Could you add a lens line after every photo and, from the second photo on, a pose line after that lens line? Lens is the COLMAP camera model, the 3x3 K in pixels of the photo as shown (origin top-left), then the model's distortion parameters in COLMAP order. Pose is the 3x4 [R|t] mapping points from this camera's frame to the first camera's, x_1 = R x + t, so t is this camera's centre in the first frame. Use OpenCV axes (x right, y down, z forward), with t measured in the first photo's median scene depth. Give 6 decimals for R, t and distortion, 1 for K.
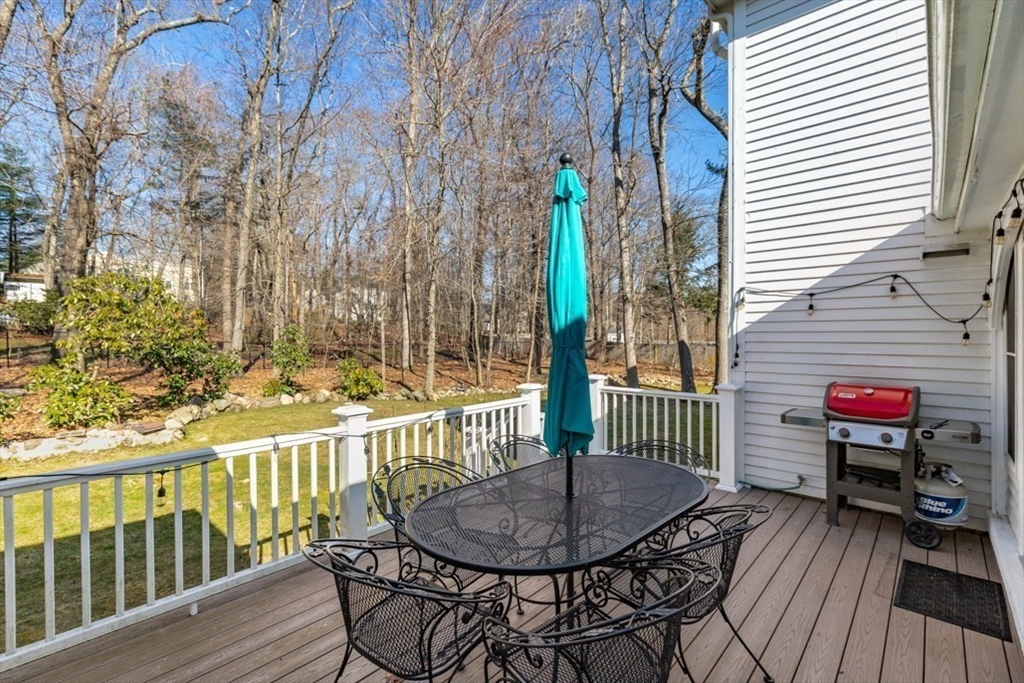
lens RADIAL K [[465.5, 0, 510.5], [0, 465.5, 340.2], [0, 0, 1]] dist [0.000213, -0.000025]
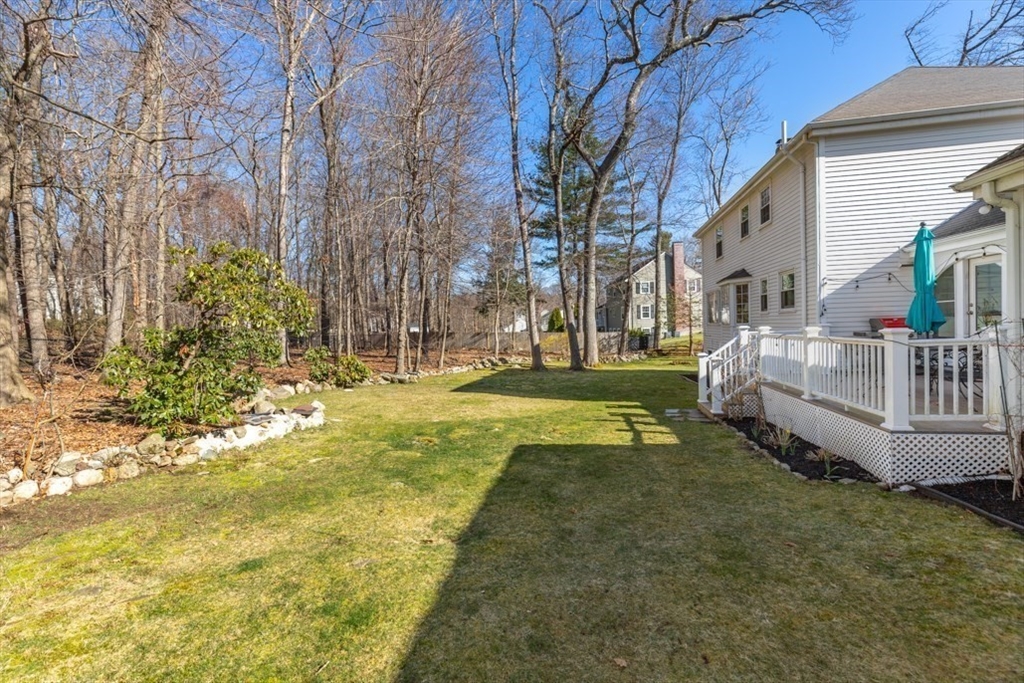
lens RADIAL K [[465.5, 0, 508.2], [0, 465.5, 338.3], [0, 0, 1]] dist [0.000213, -0.000025]
pose [[0.850134, -0.034312, 0.525447, -0.540164], [0.034180, 0.999366, 0.009960, 0.027178], [-0.525456, 0.009493, 0.850768, -0.006971]]
